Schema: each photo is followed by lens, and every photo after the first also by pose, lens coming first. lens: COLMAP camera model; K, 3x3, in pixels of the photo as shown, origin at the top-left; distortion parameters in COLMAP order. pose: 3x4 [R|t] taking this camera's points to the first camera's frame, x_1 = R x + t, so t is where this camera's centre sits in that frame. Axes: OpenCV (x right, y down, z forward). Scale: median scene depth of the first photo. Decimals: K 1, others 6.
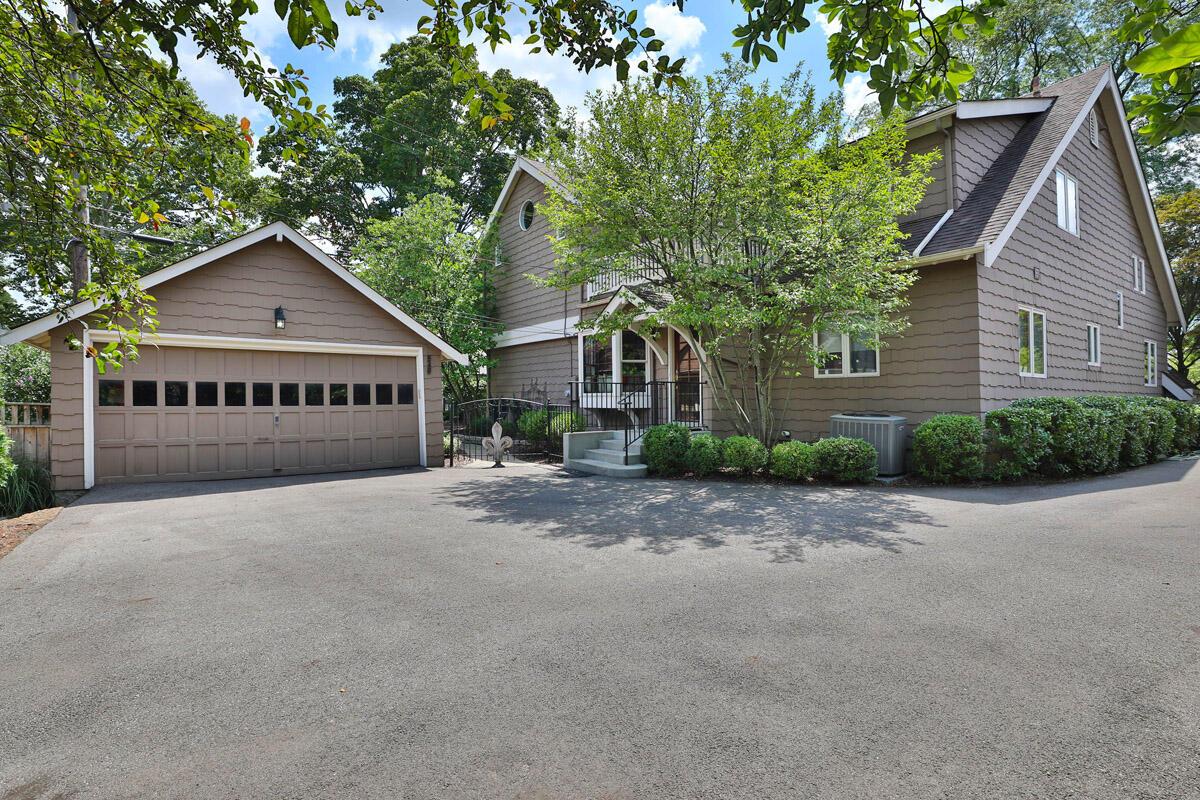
lens RADIAL K [[552.5, 0, 603.4], [0, 552.5, 396.9], [0, 0, 1]] dist [-0.020333, 0.002472]
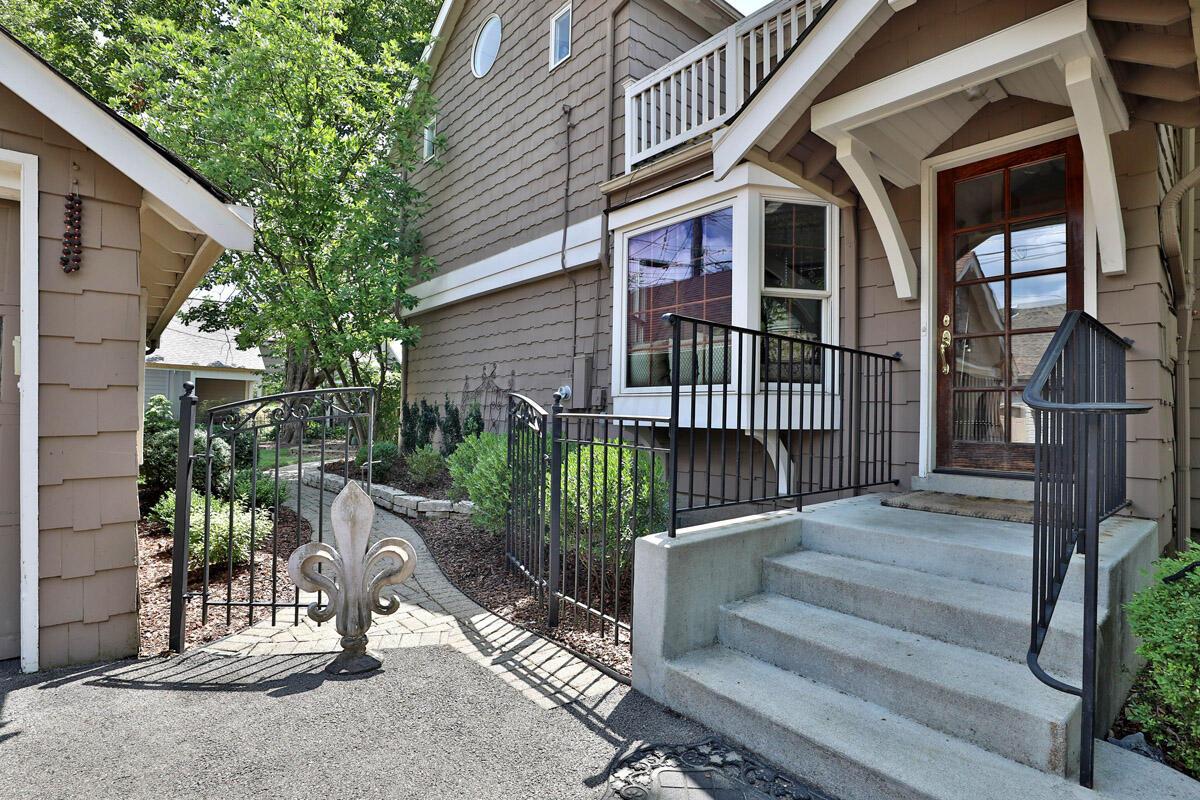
lens RADIAL K [[552.5, 0, 593.7], [0, 552.5, 402.2], [0, 0, 1]] dist [-0.020333, 0.002472]
pose [[0.996130, 0.020465, 0.085478, -0.085225], [-0.018802, 0.999619, -0.020214, 0.010956], [-0.085859, 0.018529, 0.996135, 0.576977]]
